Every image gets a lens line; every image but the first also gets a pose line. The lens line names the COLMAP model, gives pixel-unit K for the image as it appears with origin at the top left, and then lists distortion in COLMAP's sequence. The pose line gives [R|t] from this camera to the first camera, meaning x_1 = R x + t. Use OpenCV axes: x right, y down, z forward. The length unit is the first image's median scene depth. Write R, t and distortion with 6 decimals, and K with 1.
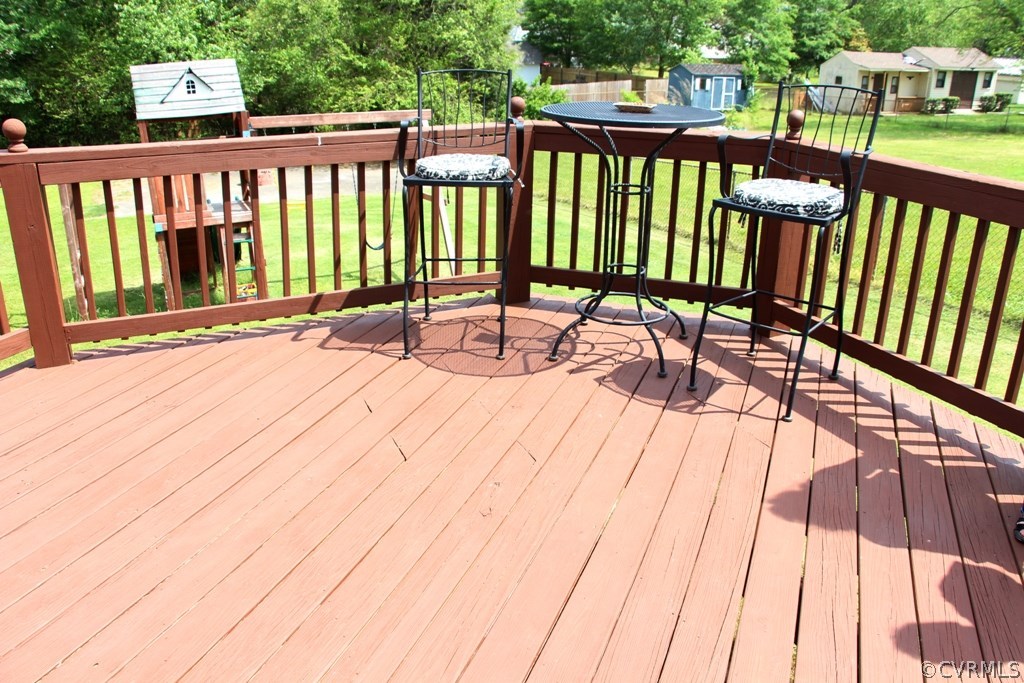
lens RADIAL K [[832.5, 0, 512.0], [0, 832.5, 341.5], [0, 0, 1]] dist [-0.181839, 0.158924]
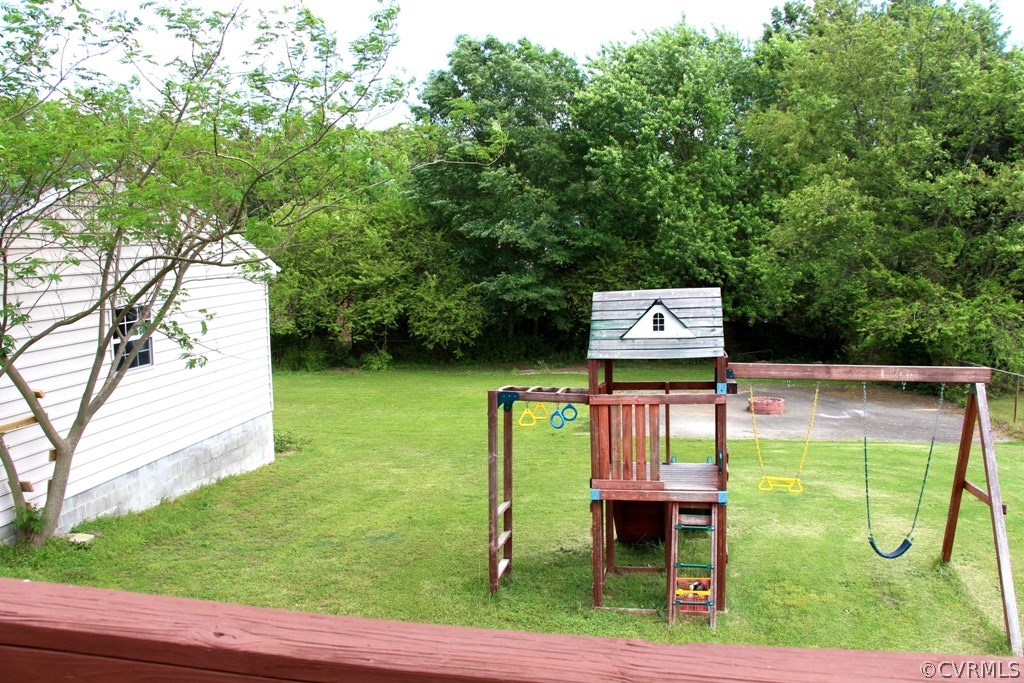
lens RADIAL K [[832.5, 0, 512.0], [0, 832.5, 341.5], [0, 0, 1]] dist [-0.181839, 0.158924]
pose [[0.811954, 0.046885, -0.581836, -0.040925], [-0.187886, 0.964714, -0.184458, -0.111346], [0.552657, 0.259091, 0.792112, 0.258656]]
